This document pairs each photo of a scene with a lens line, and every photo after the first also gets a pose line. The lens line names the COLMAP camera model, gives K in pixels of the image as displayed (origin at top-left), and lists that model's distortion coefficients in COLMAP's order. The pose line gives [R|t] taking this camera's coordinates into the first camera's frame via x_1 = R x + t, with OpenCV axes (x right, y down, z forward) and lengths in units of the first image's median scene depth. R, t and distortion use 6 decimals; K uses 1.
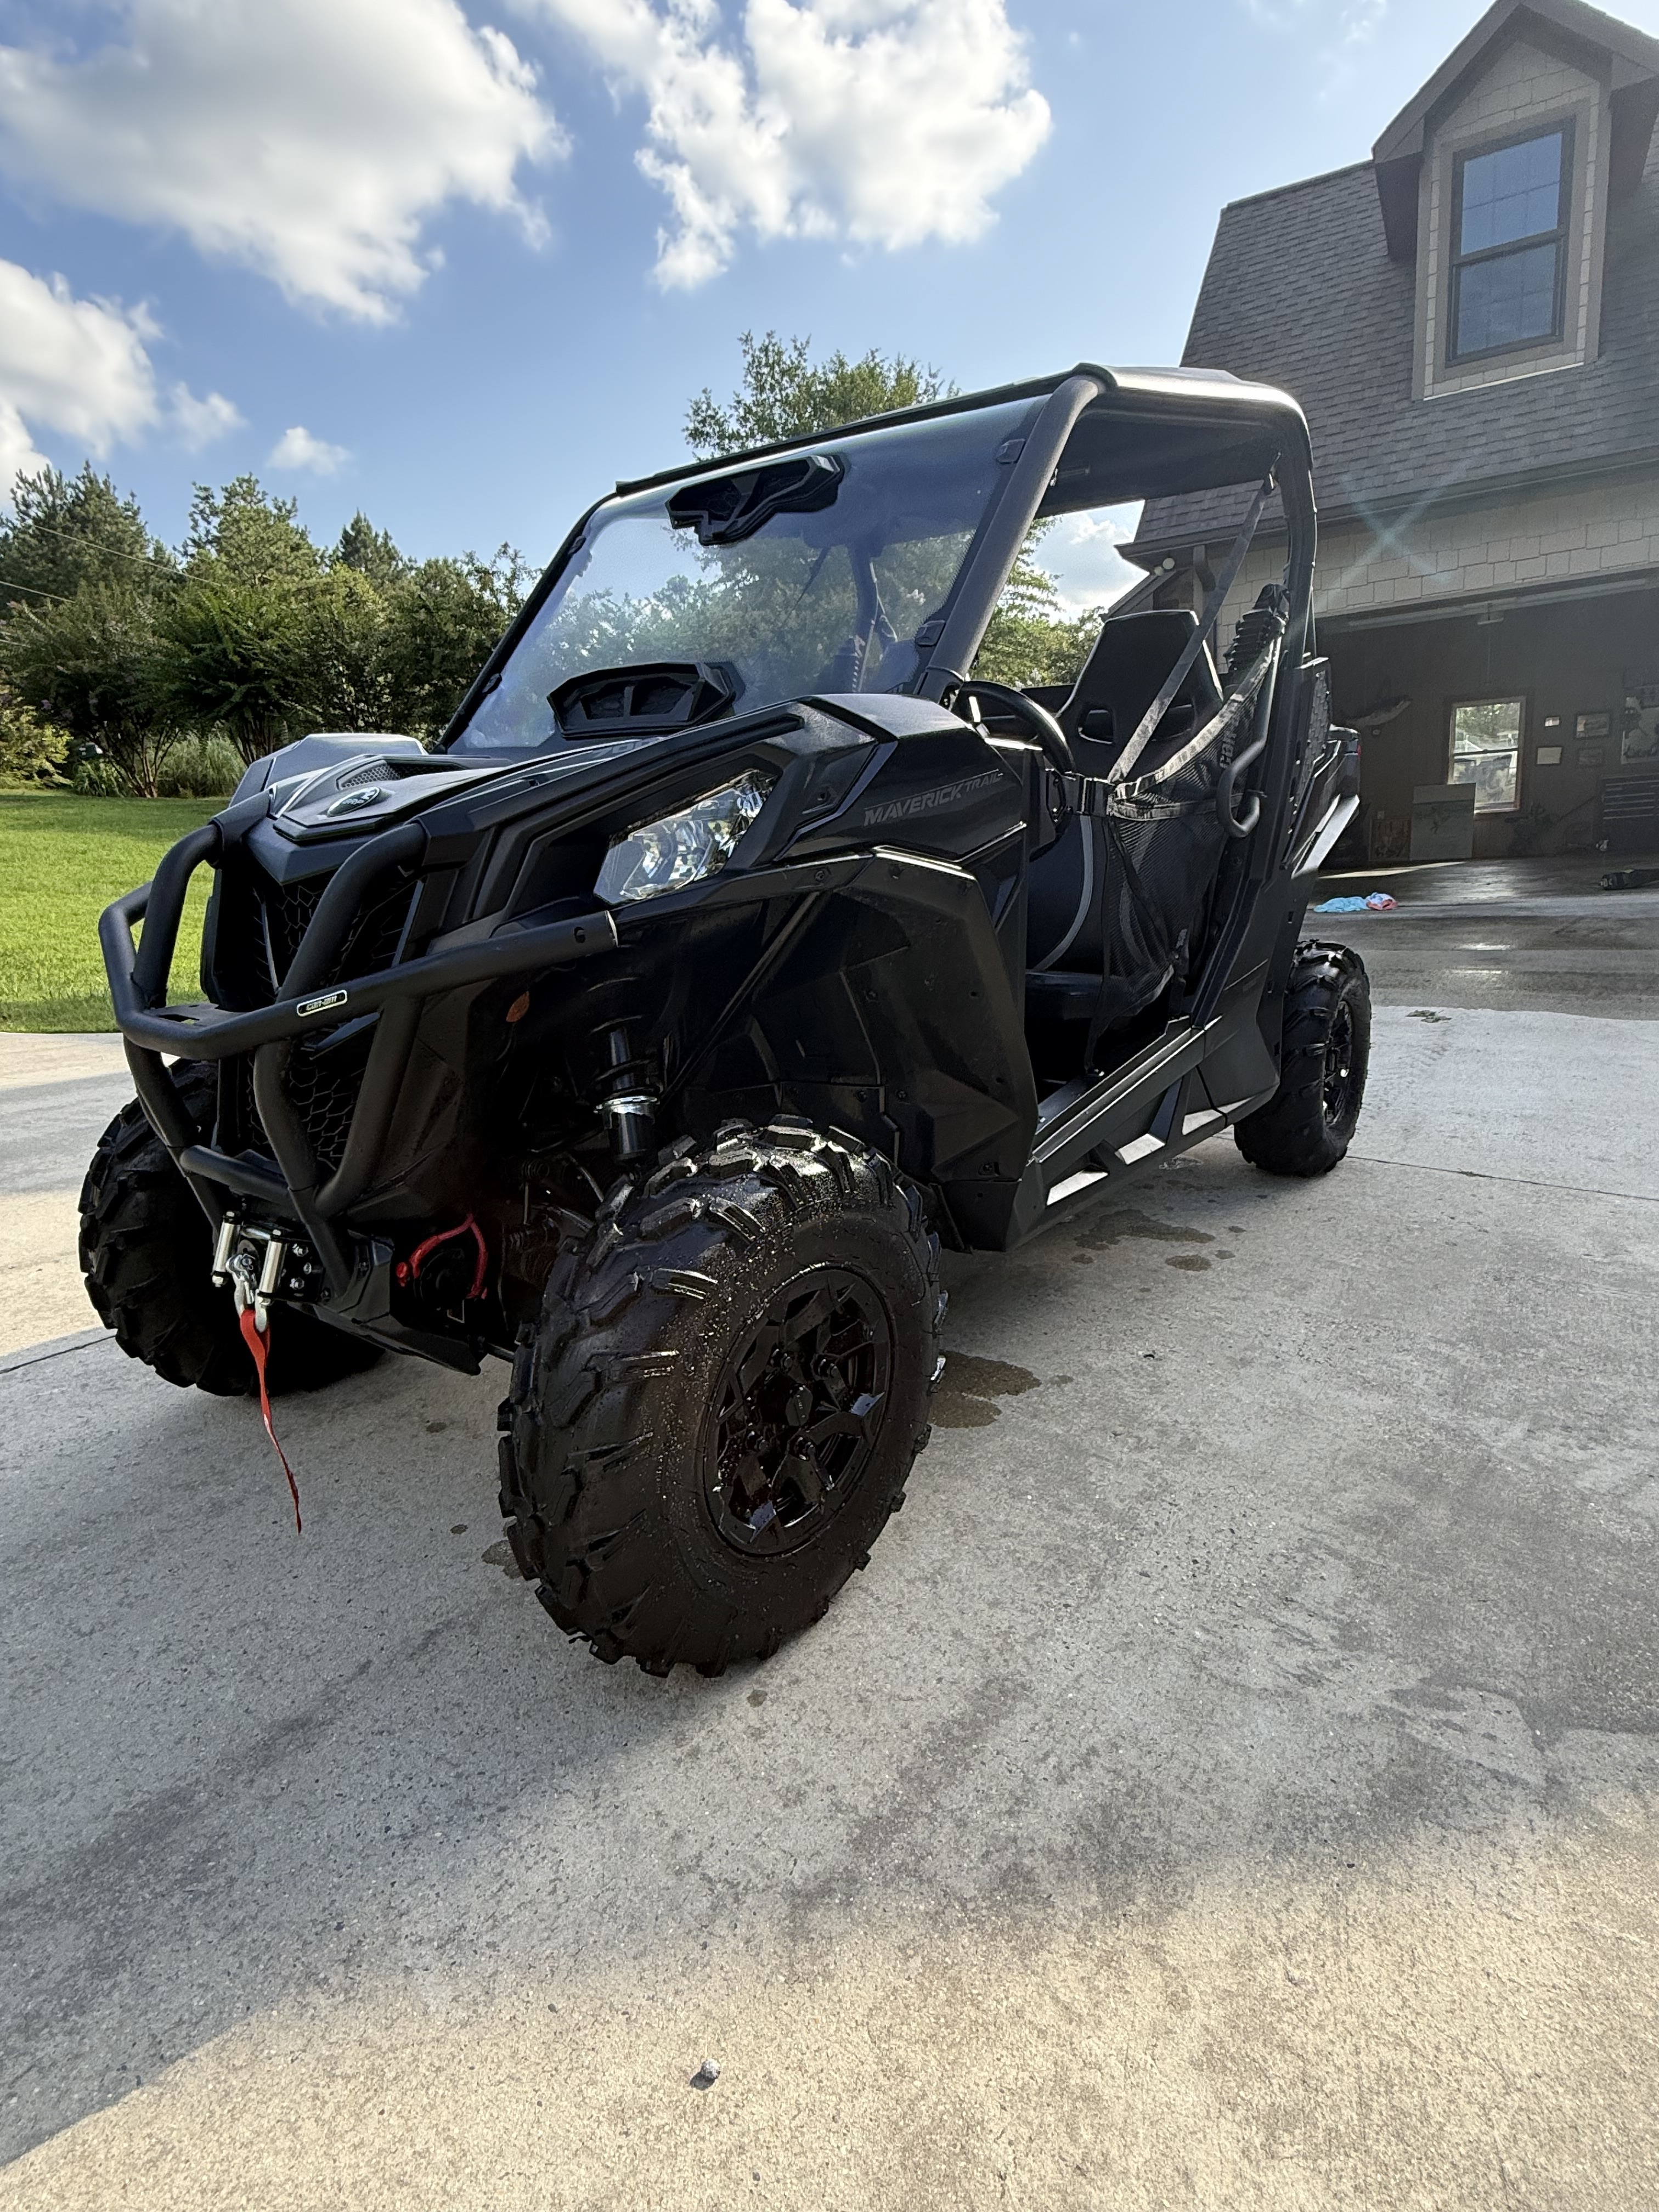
lens RADIAL K [[1199.0, 0, 823.6], [0, 1199.0, 1104.4], [0, 0, 1]] dist [-0.000635, -0.000306]
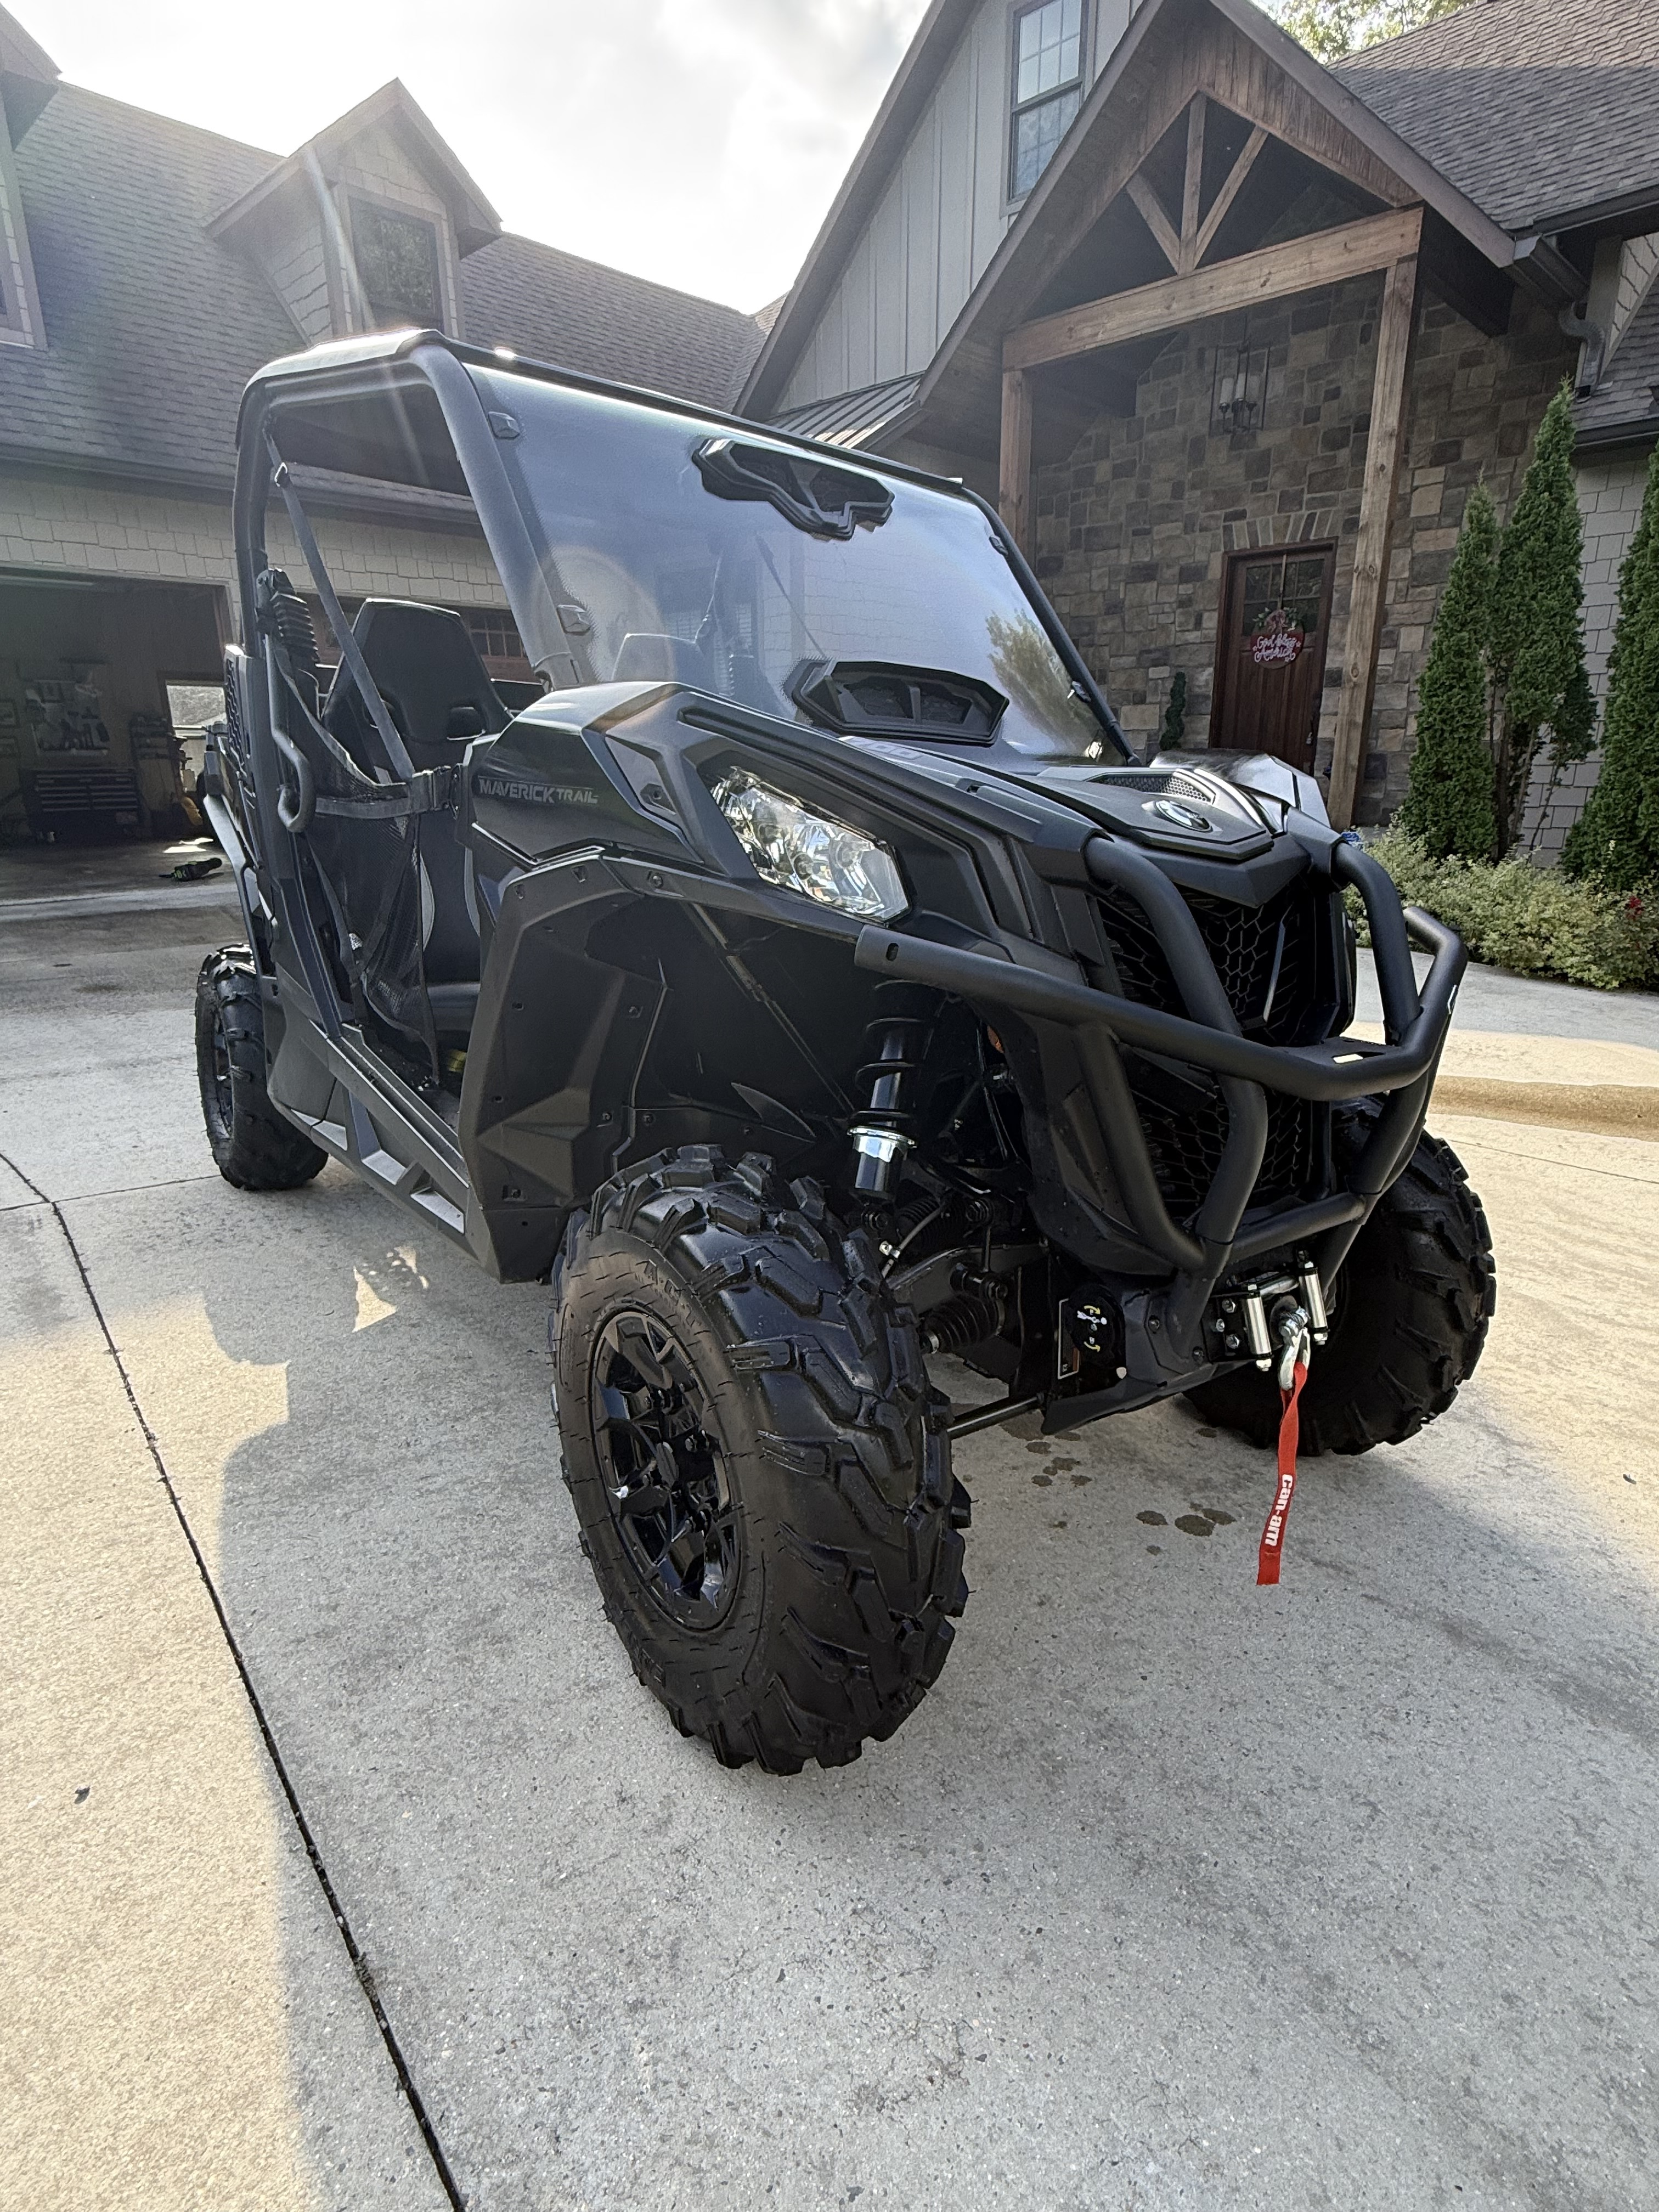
lens RADIAL K [[1199.0, 0, 824.1], [0, 1199.0, 1109.1], [0, 0, 1]] dist [-0.000635, -0.000306]
pose [[0.223613, -0.211837, 0.951379, -1.464662], [0.198941, 0.965467, 0.168214, -0.261551], [-0.954159, 0.151653, 0.258034, 1.128416]]
